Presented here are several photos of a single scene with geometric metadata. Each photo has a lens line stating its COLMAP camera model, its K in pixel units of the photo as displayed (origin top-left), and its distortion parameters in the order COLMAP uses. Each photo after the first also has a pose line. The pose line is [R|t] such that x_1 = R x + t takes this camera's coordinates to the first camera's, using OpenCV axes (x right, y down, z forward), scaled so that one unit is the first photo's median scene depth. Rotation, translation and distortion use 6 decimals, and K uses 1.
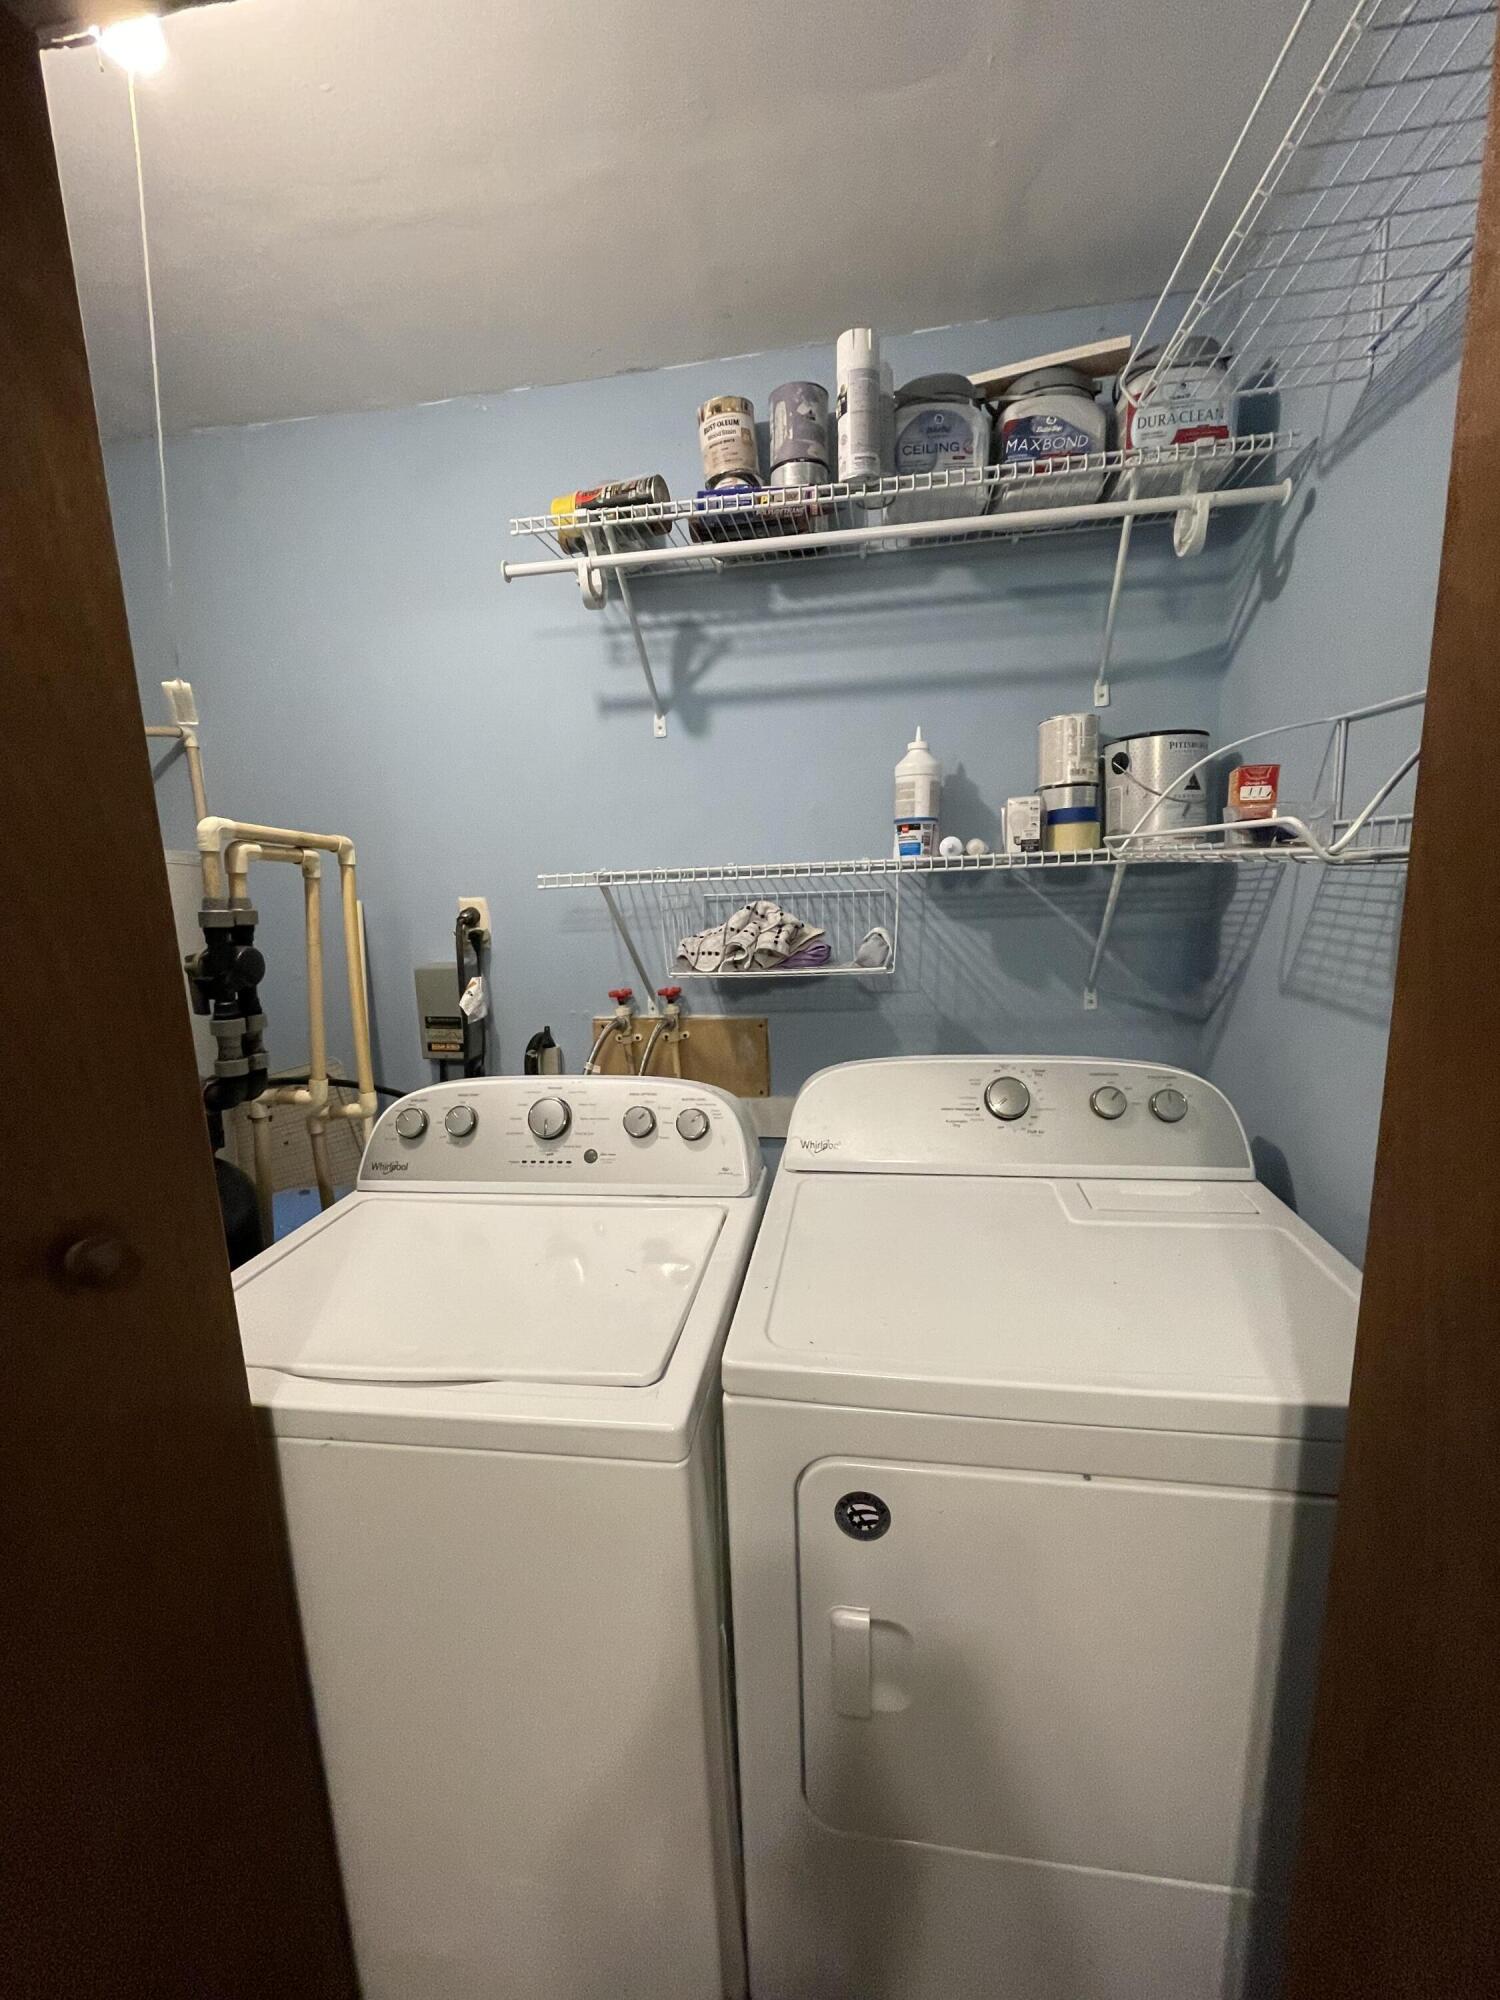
lens RADIAL K [[802.3, 0, 751.8], [0, 802.3, 1000.7], [0, 0, 1]] dist [-0.001092, 0.000667]
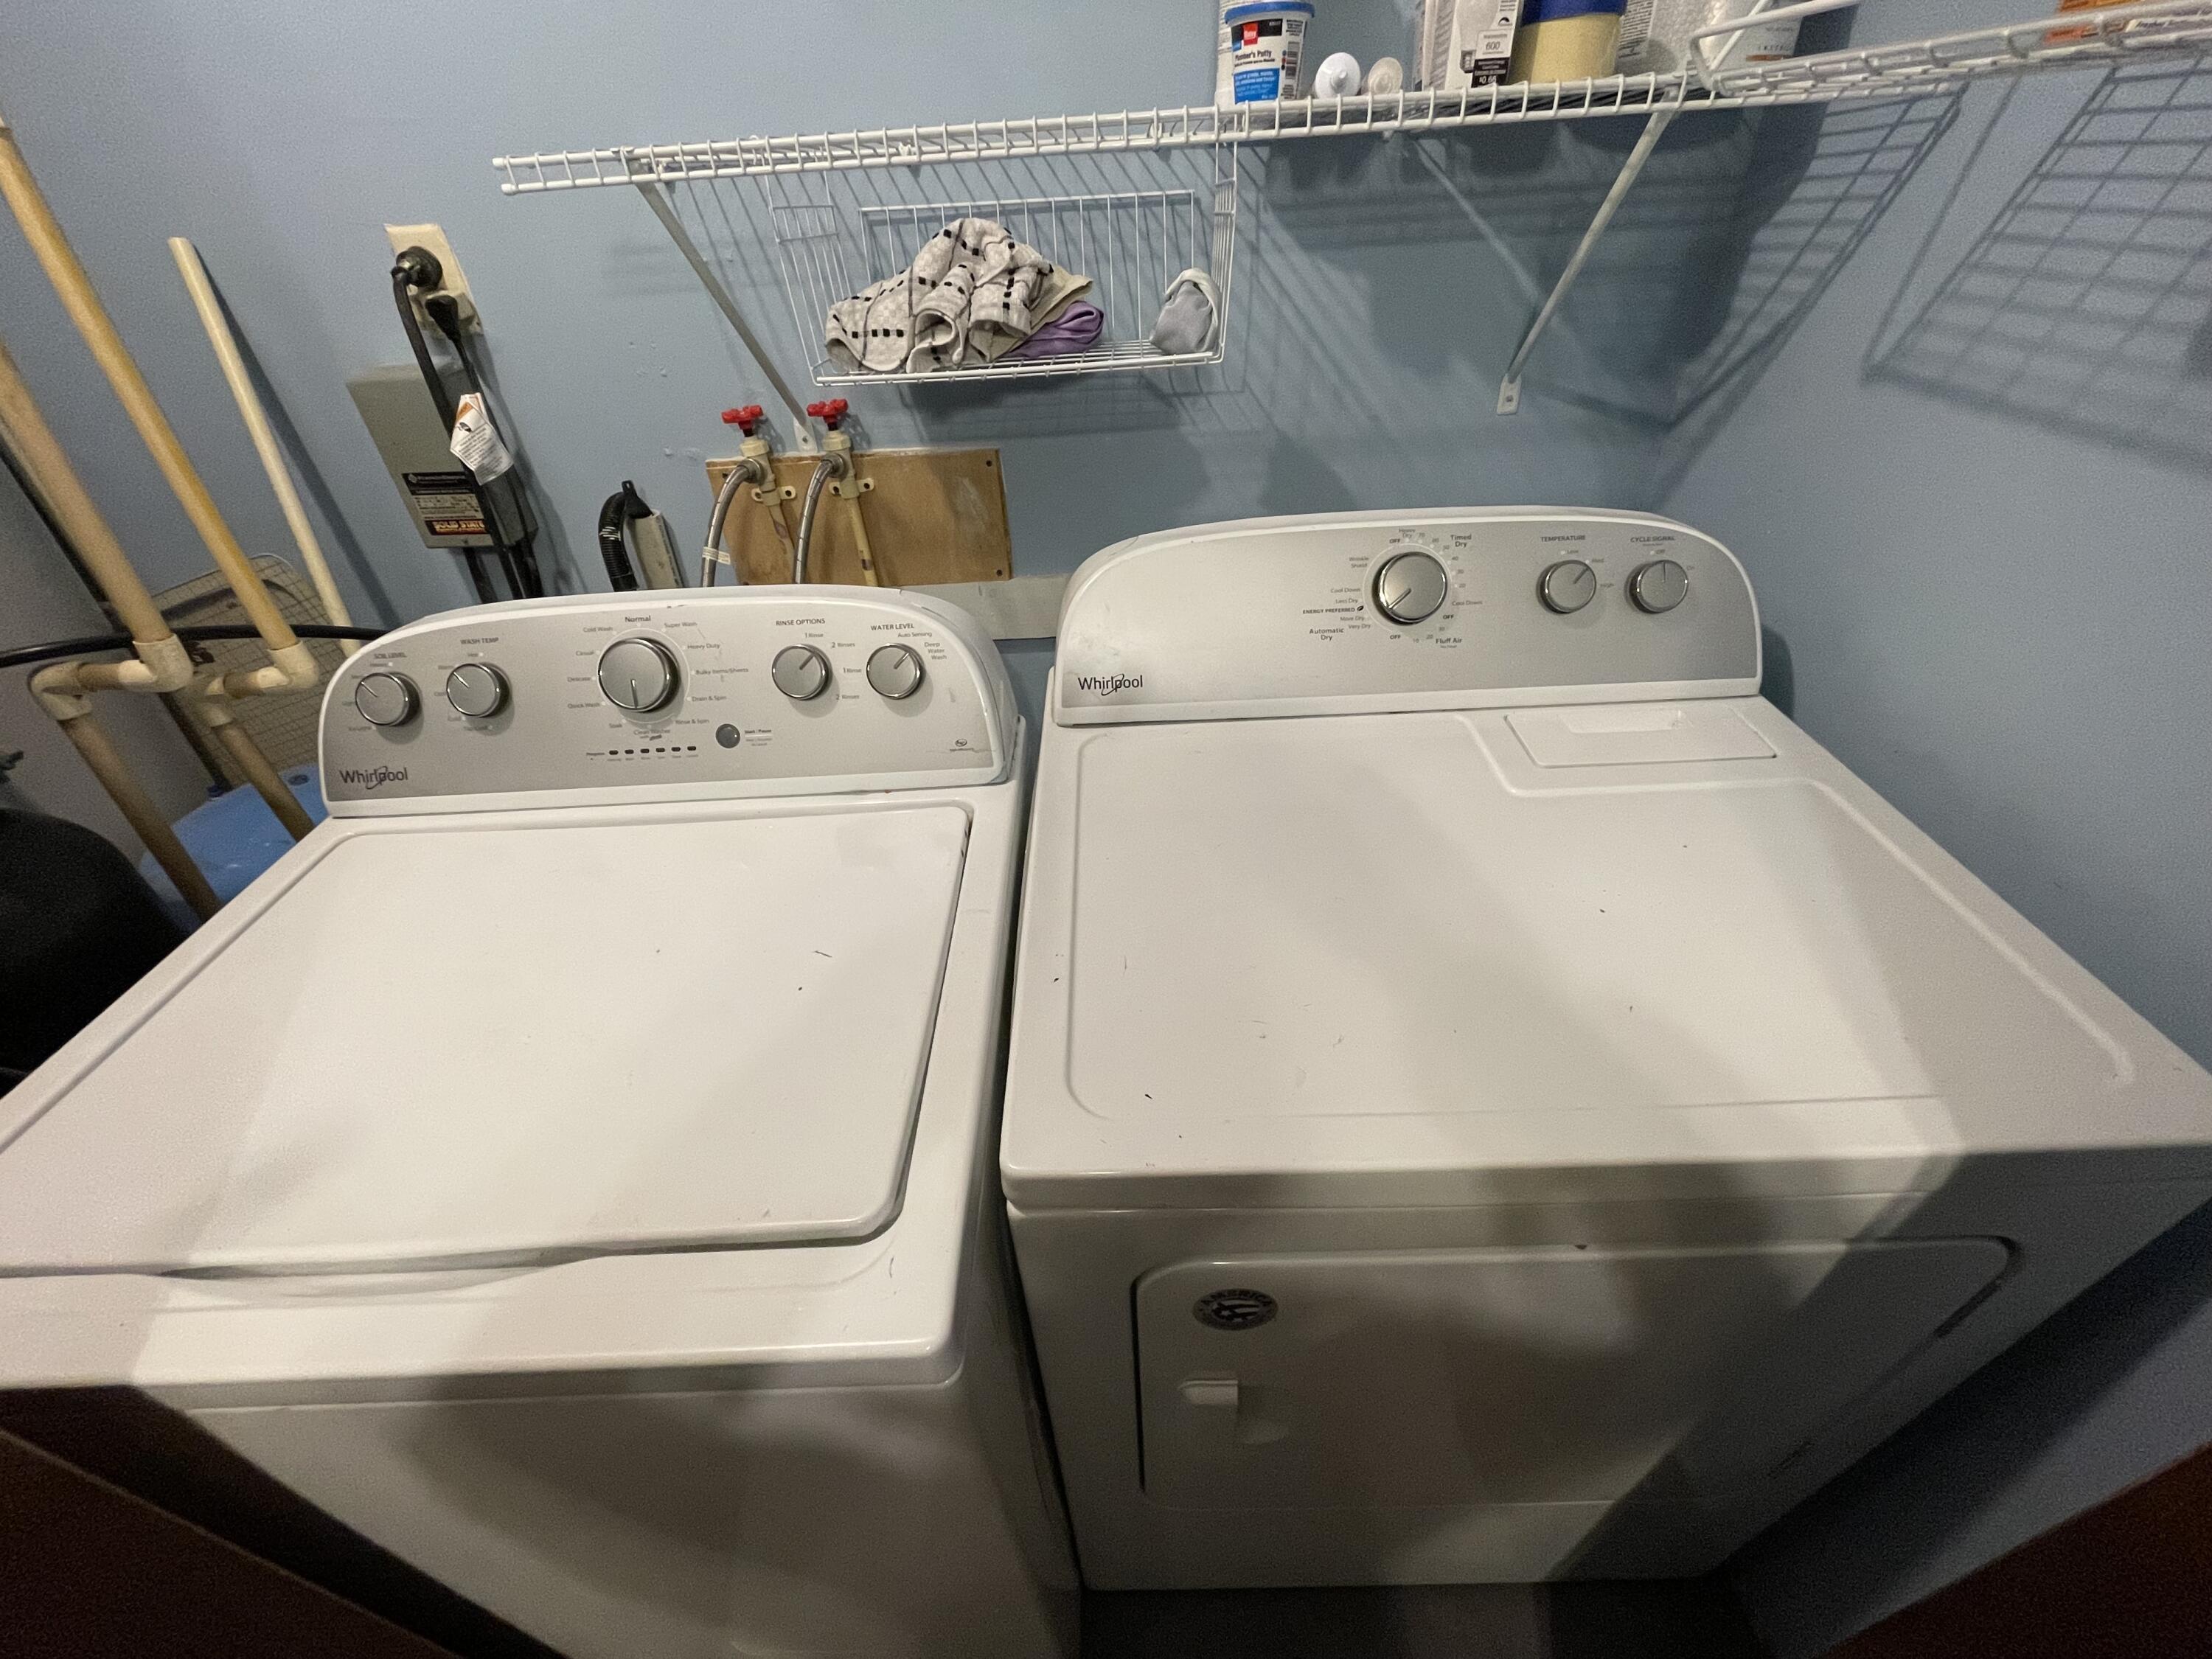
lens RADIAL K [[887.4, 0, 1105.2], [0, 887.4, 826.1], [0, 0, 1]] dist [-0.001092, 0.000667]
pose [[0.988687, -0.096972, 0.114432, -0.006682], [0.036007, 0.894044, 0.446530, -0.022832], [-0.145608, -0.437358, 0.887421, 0.290853]]
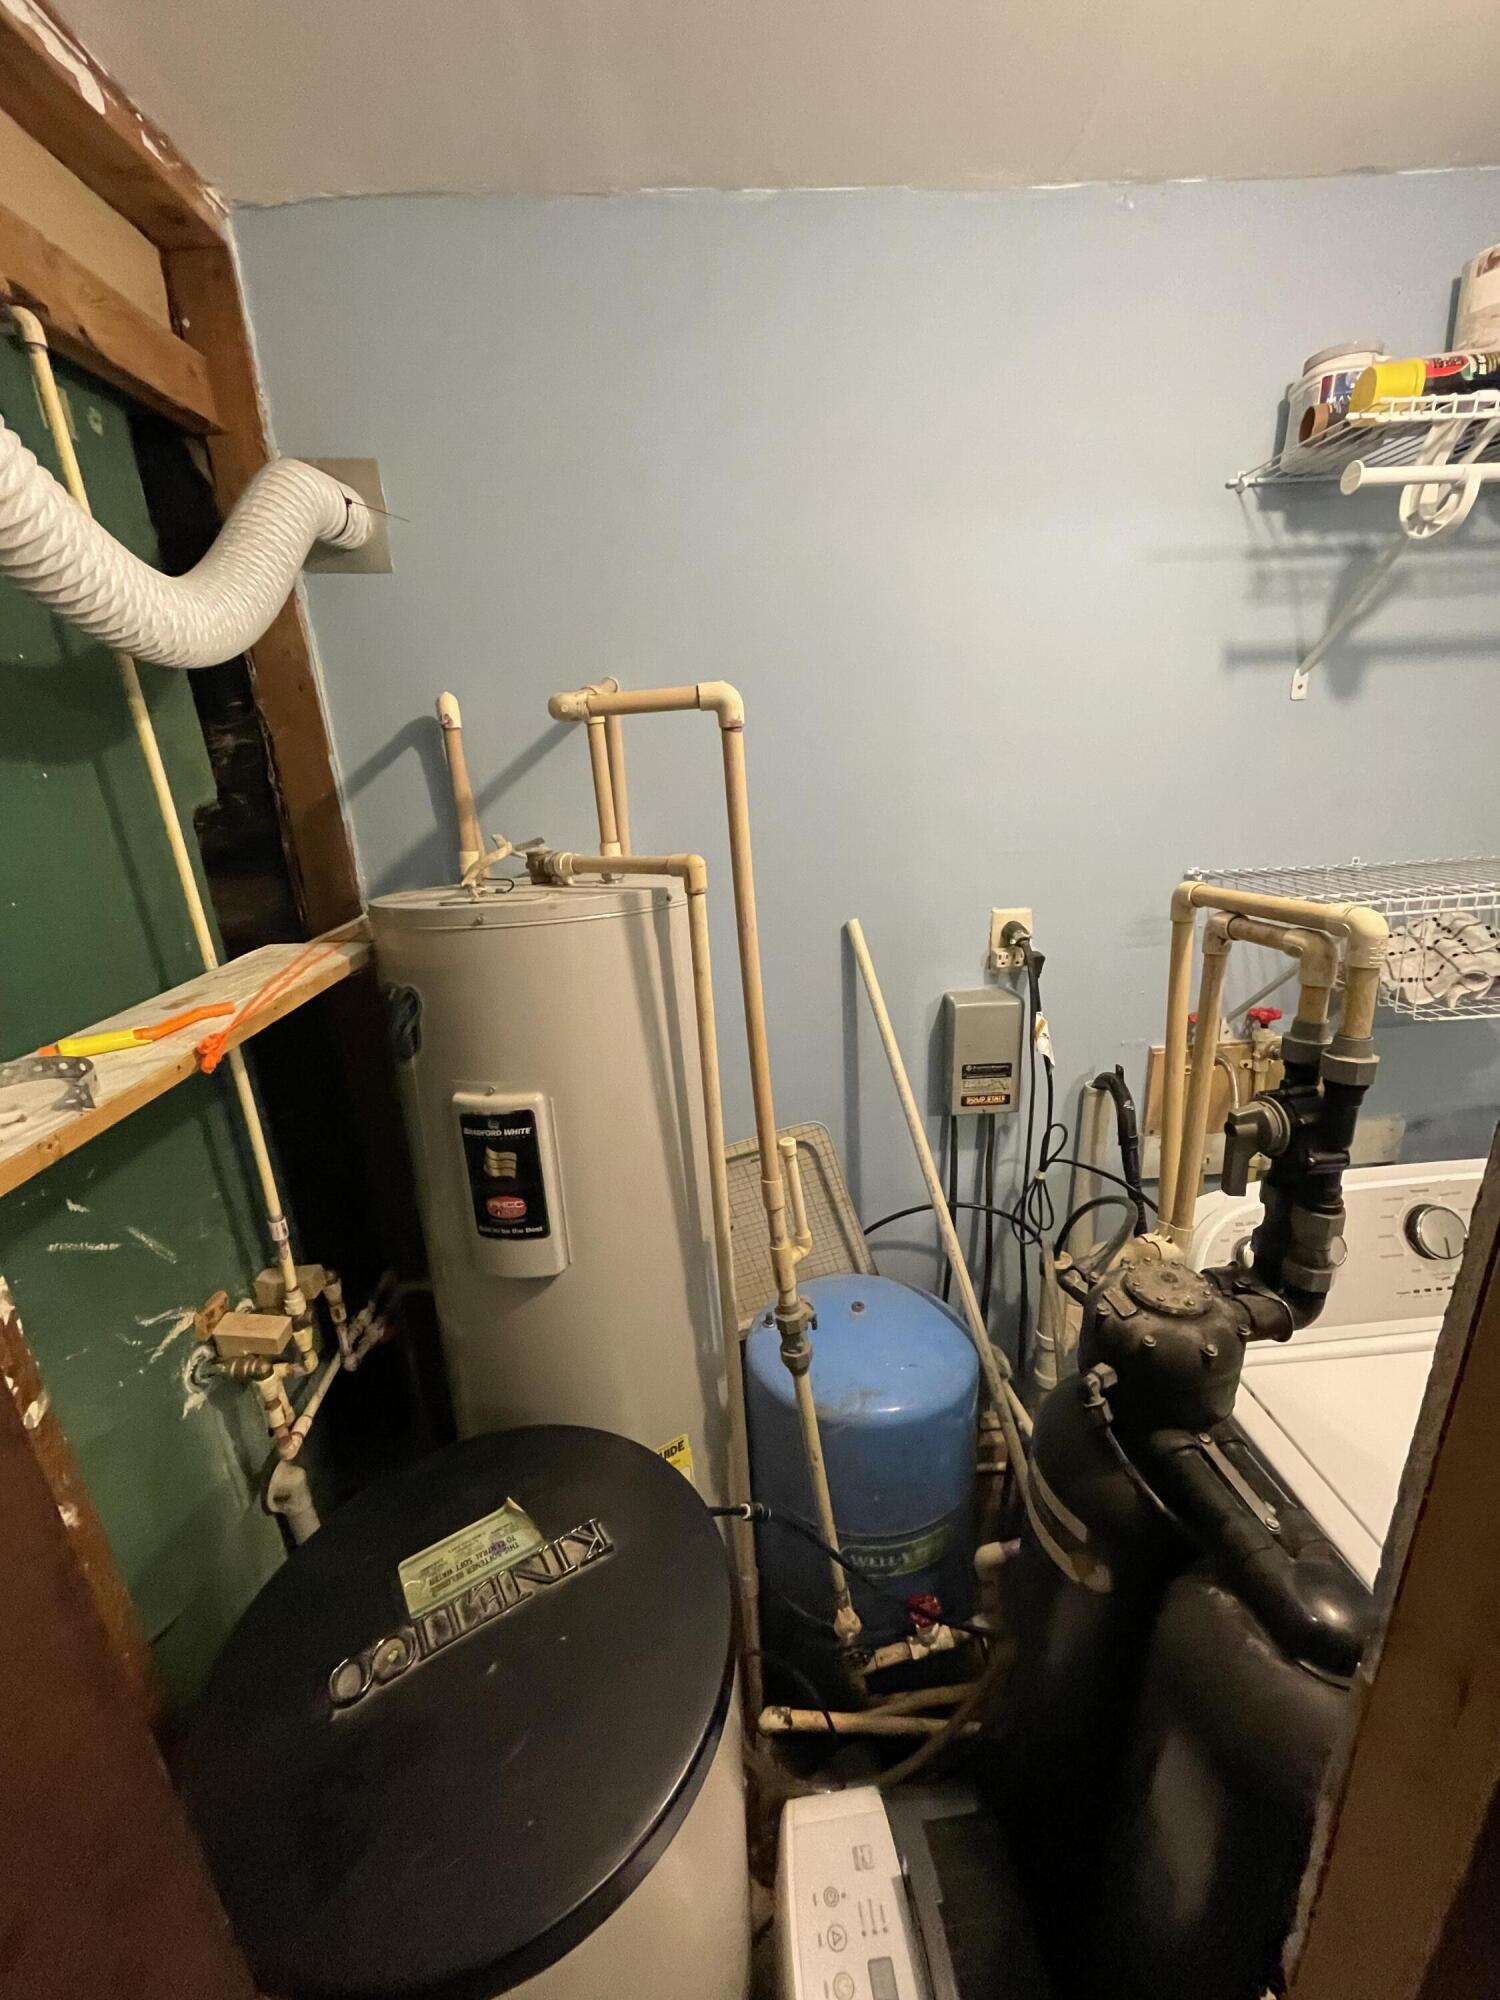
lens RADIAL K [[802.3, 0, 758.7], [0, 802.3, 994.7], [0, 0, 1]] dist [-0.001092, 0.000667]
pose [[0.977061, -0.077968, 0.198172, -0.869980], [0.052505, 0.990037, 0.130652, -0.185628], [-0.206384, -0.117250, 0.971421, 0.336178]]
